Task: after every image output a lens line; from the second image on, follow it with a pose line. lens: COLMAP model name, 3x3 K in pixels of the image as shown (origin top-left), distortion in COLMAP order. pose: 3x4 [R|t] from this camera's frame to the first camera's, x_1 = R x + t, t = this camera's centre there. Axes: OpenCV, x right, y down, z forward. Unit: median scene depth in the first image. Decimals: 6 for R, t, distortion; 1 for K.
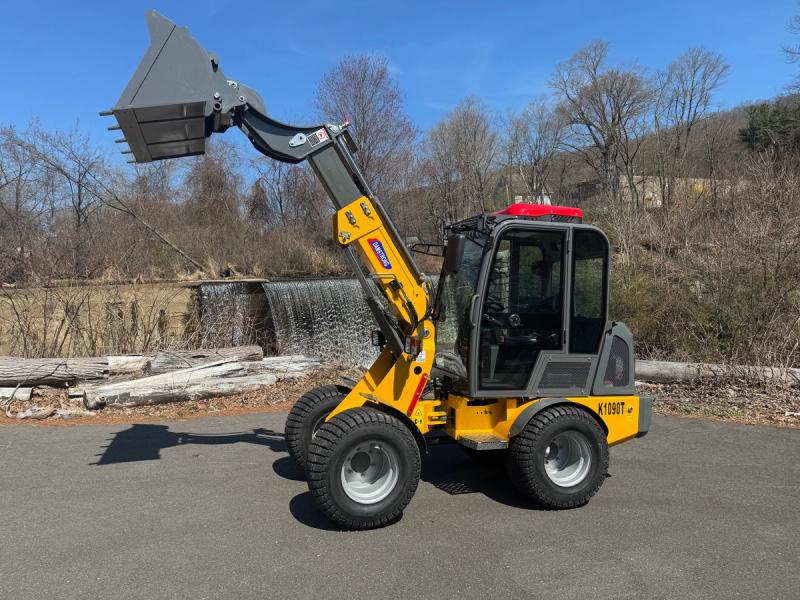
lens RADIAL K [[563.2, 0, 395.2], [0, 563.2, 299.6], [0, 0, 1]] dist [0.045544, -0.057373]
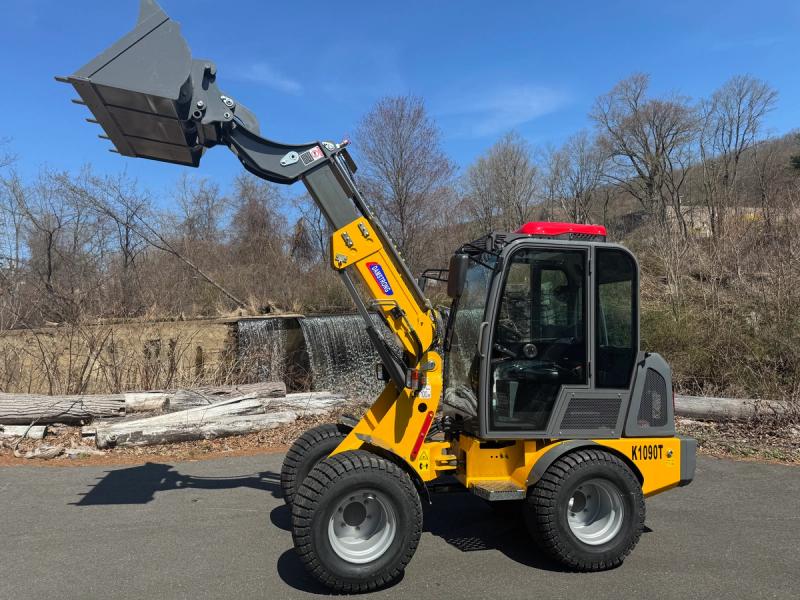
lens RADIAL K [[560.4, 0, 399.0], [0, 560.4, 300.5], [0, 0, 1]] dist [0.058656, -0.069649]
pose [[0.997389, -0.014078, -0.070826, 0.039452], [0.009647, 0.997997, -0.062525, 0.006213], [0.071565, 0.061678, 0.995527, 0.055883]]
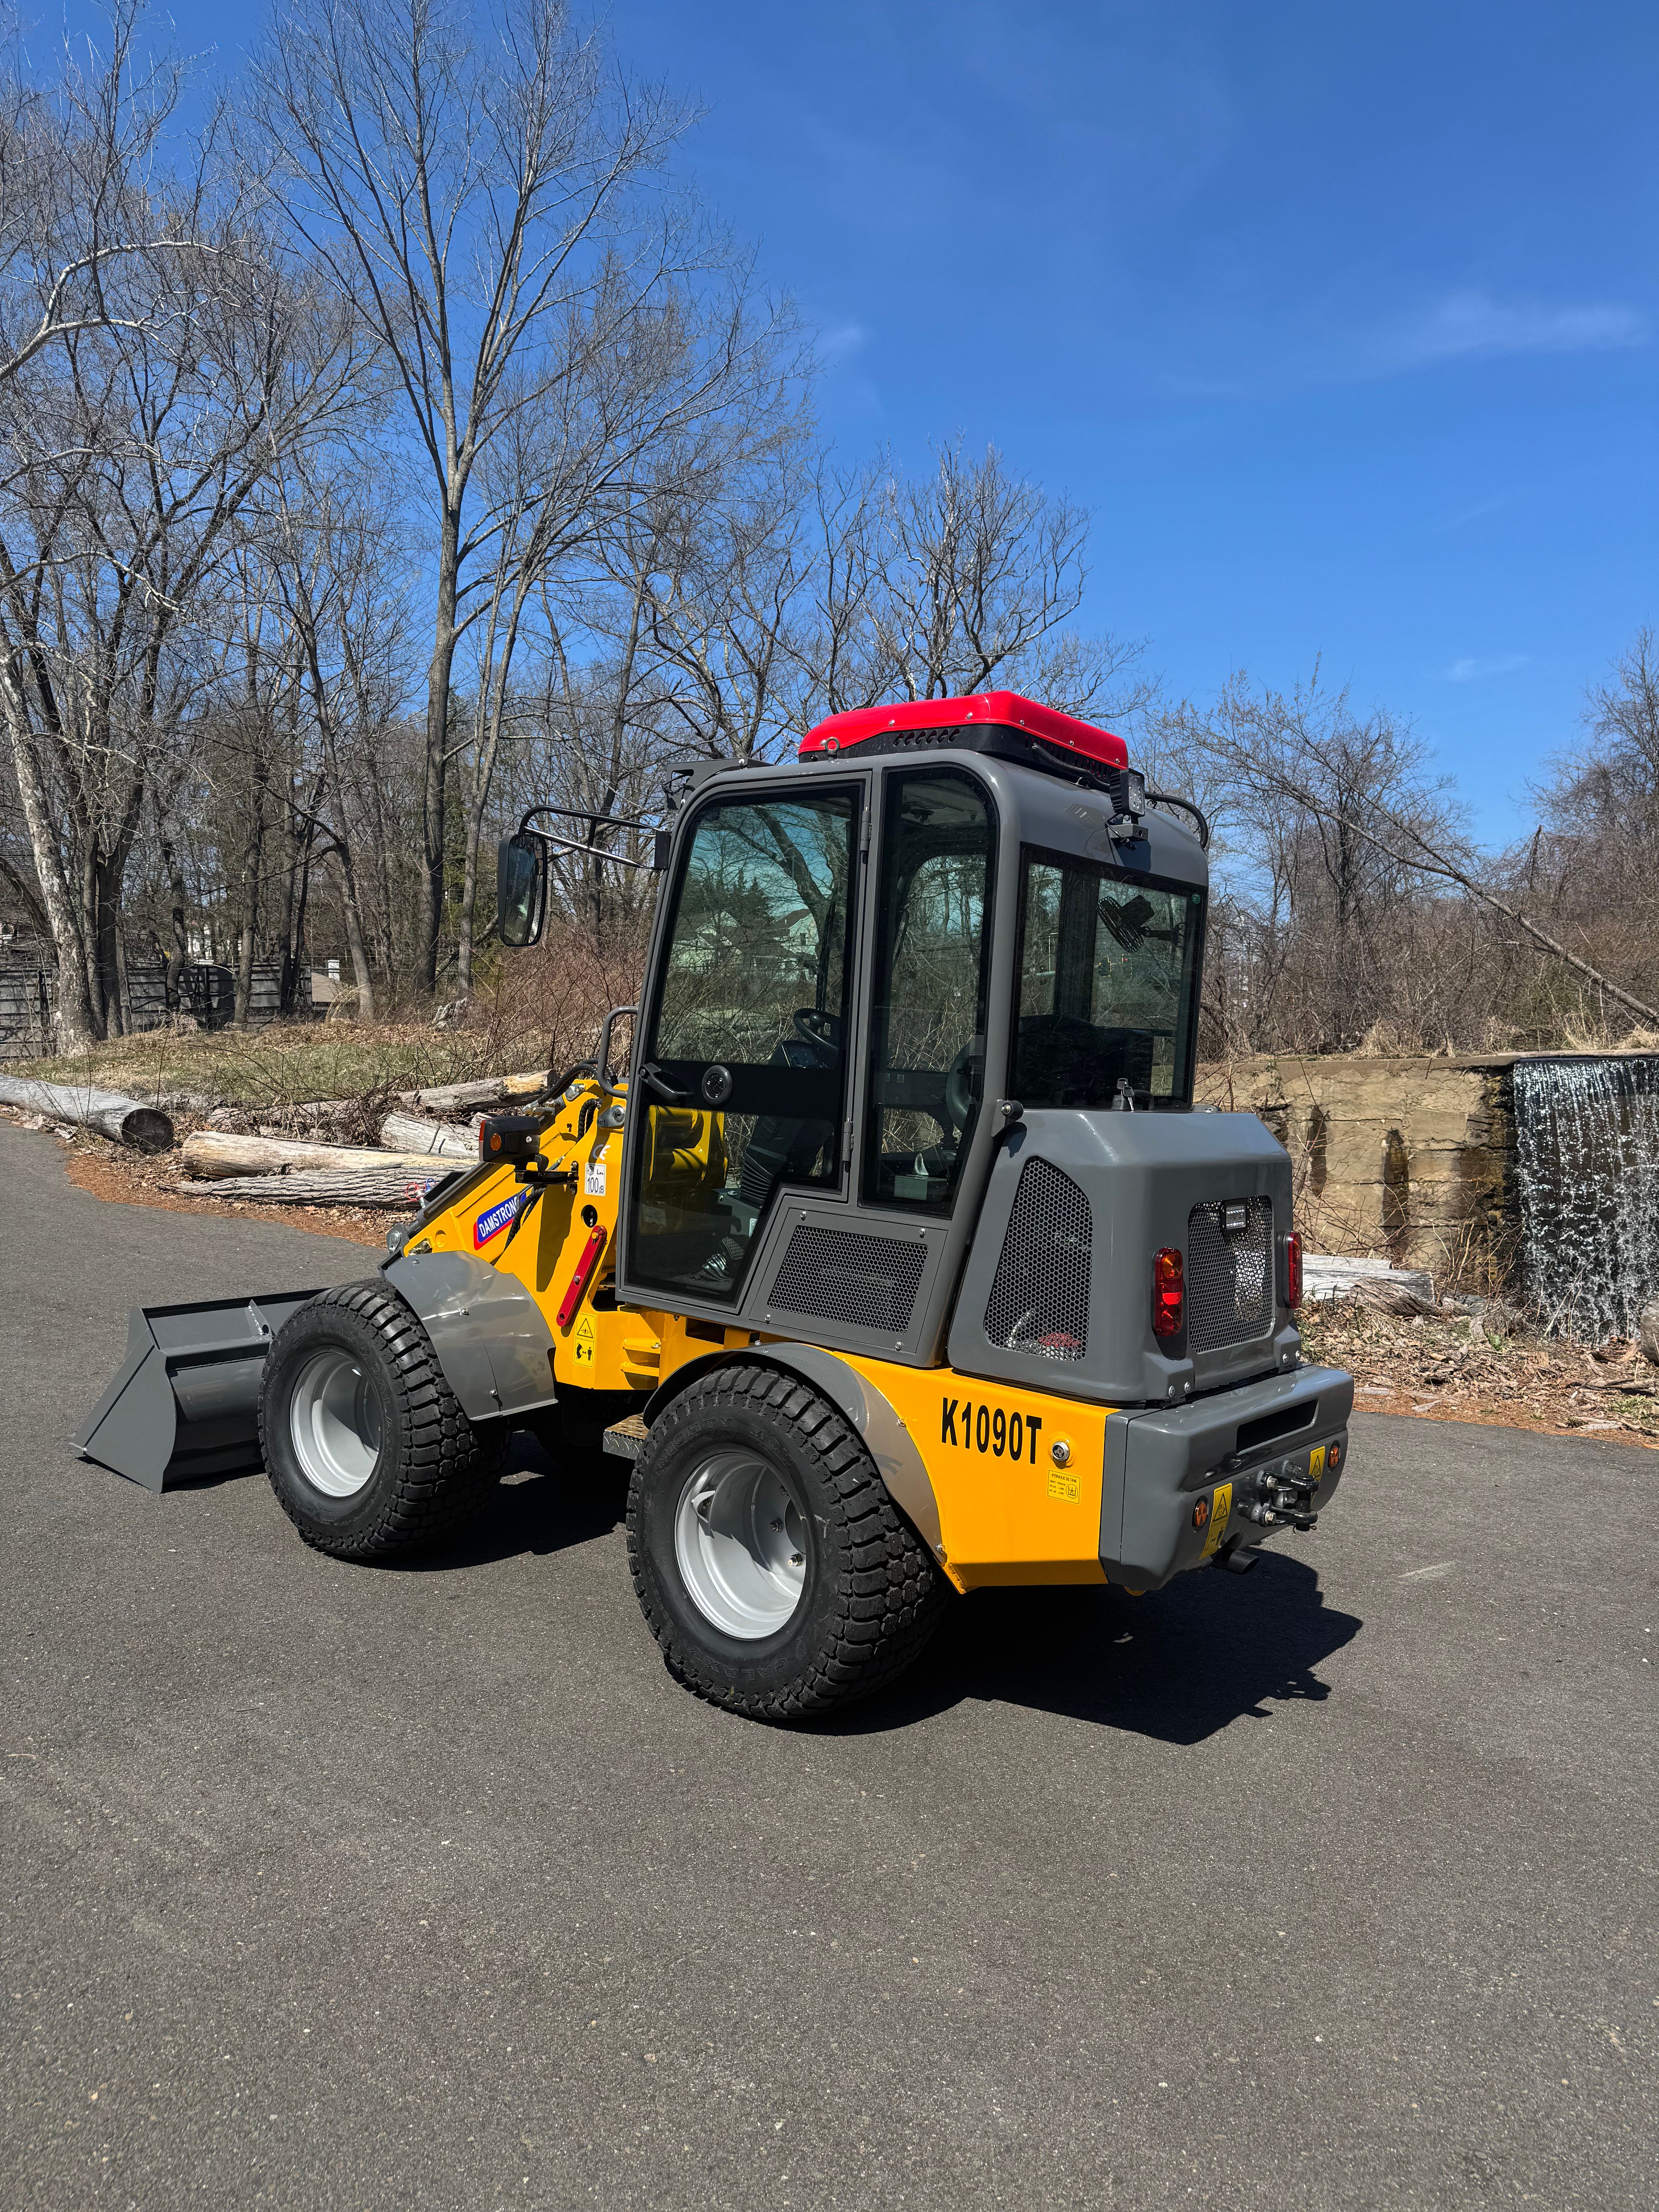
lens RADIAL K [[1541.8, 0, 823.1], [0, 1541.8, 1097.1], [0, 0, 1]] dist [0.131038, -0.227638]
pose [[0.569732, 0.021342, -0.821553, 0.558648], [-0.035864, 0.999356, 0.001090, 0.023400], [0.821047, 0.028843, 0.570131, 0.312027]]
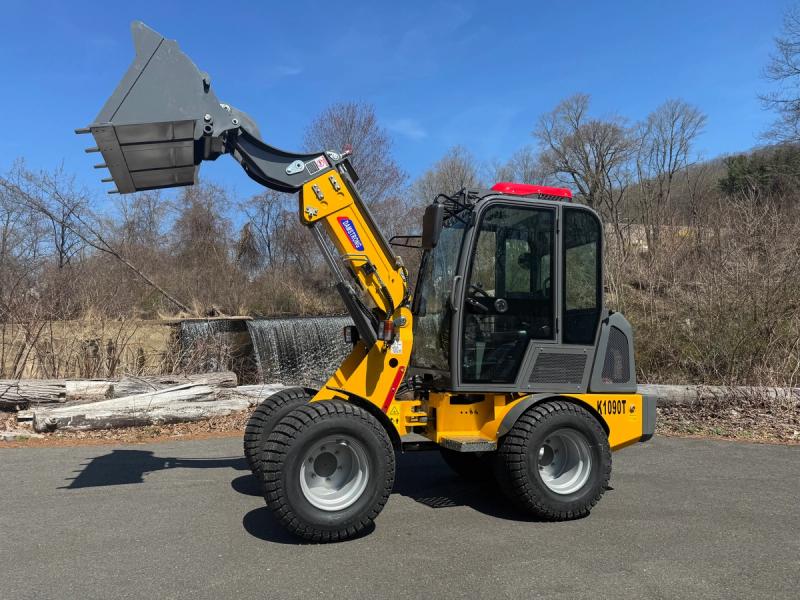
lens RADIAL K [[563.2, 0, 395.2], [0, 563.2, 299.6], [0, 0, 1]] dist [0.045544, -0.057373]
pose [[0.999840, -0.004513, 0.017315, 0.016257], [0.005983, 0.996293, -0.085816, 0.059332], [-0.016864, 0.085905, 0.996161, 0.063231]]
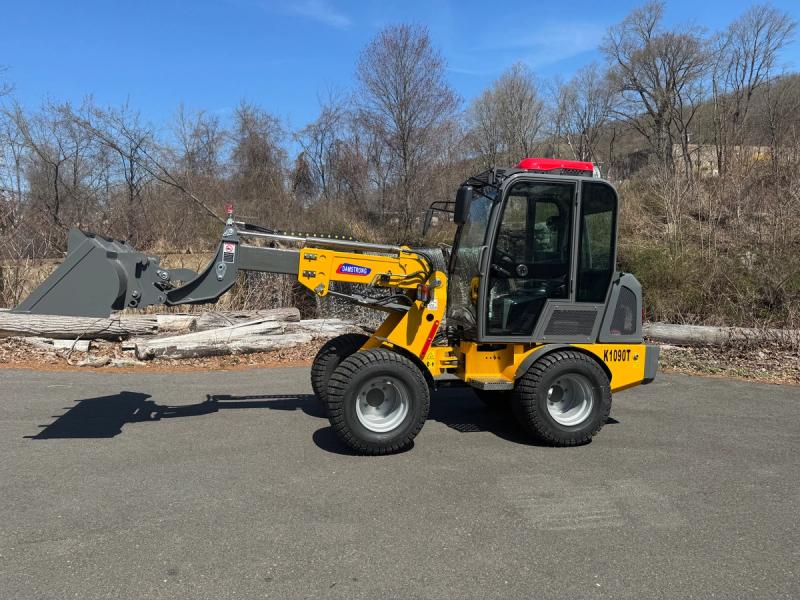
lens RADIAL K [[560.9, 0, 395.5], [0, 560.9, 302.6], [0, 0, 1]] dist [0.052164, -0.057933]
pose [[0.997016, 0.005672, -0.076992, 0.032203], [-0.001849, 0.998766, 0.049630, 0.026308], [0.077178, -0.049339, 0.995796, -0.038887]]
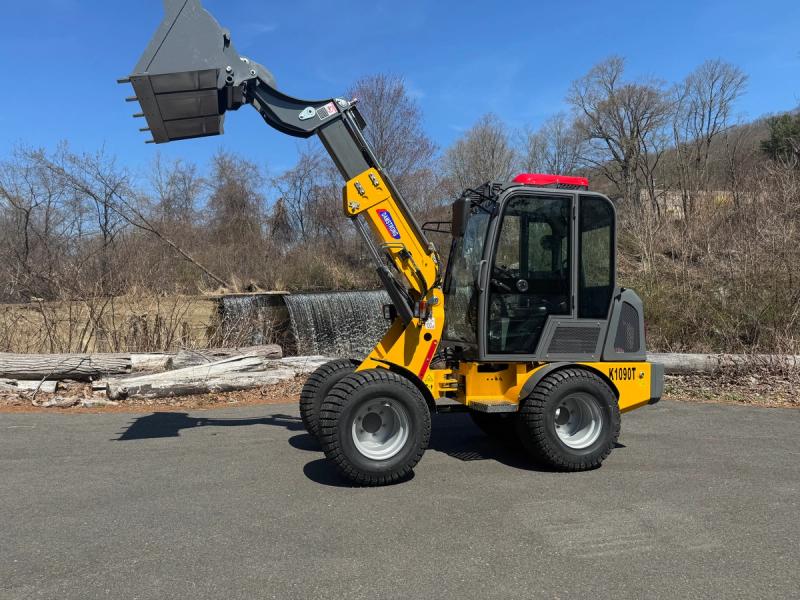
lens RADIAL K [[561.8, 0, 400.2], [0, 561.8, 301.3], [0, 0, 1]] dist [0.054489, -0.069242]
pose [[0.999396, -0.017496, -0.030028, 0.012756], [0.016501, 0.999317, -0.033058, 0.054622], [0.030586, 0.032543, 0.999002, -0.009553]]
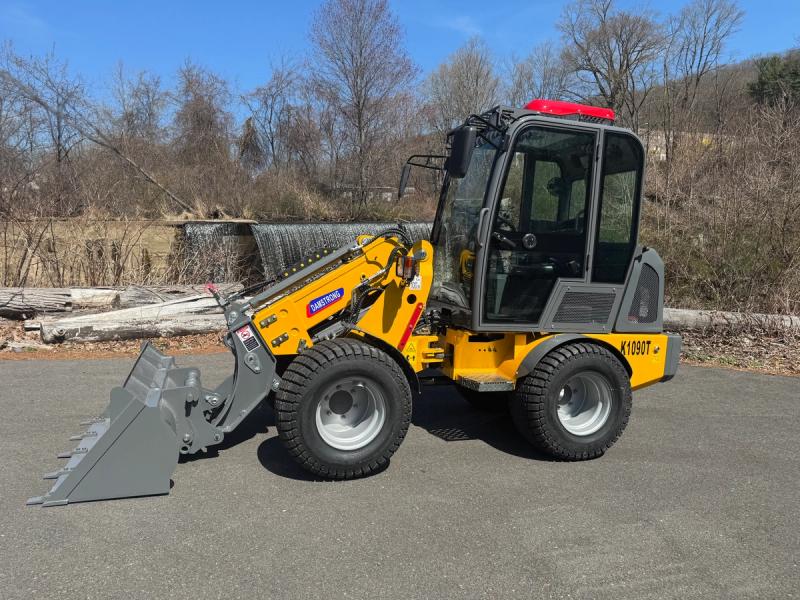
lens RADIAL K [[567.6, 0, 397.8], [0, 567.6, 301.0], [0, 0, 1]] dist [0.007481, -0.006696]
pose [[0.999655, 0.021909, 0.014473, 0.004611], [-0.023084, 0.995960, 0.086781, 0.033164], [-0.012514, -0.087086, 0.996122, 0.092983]]
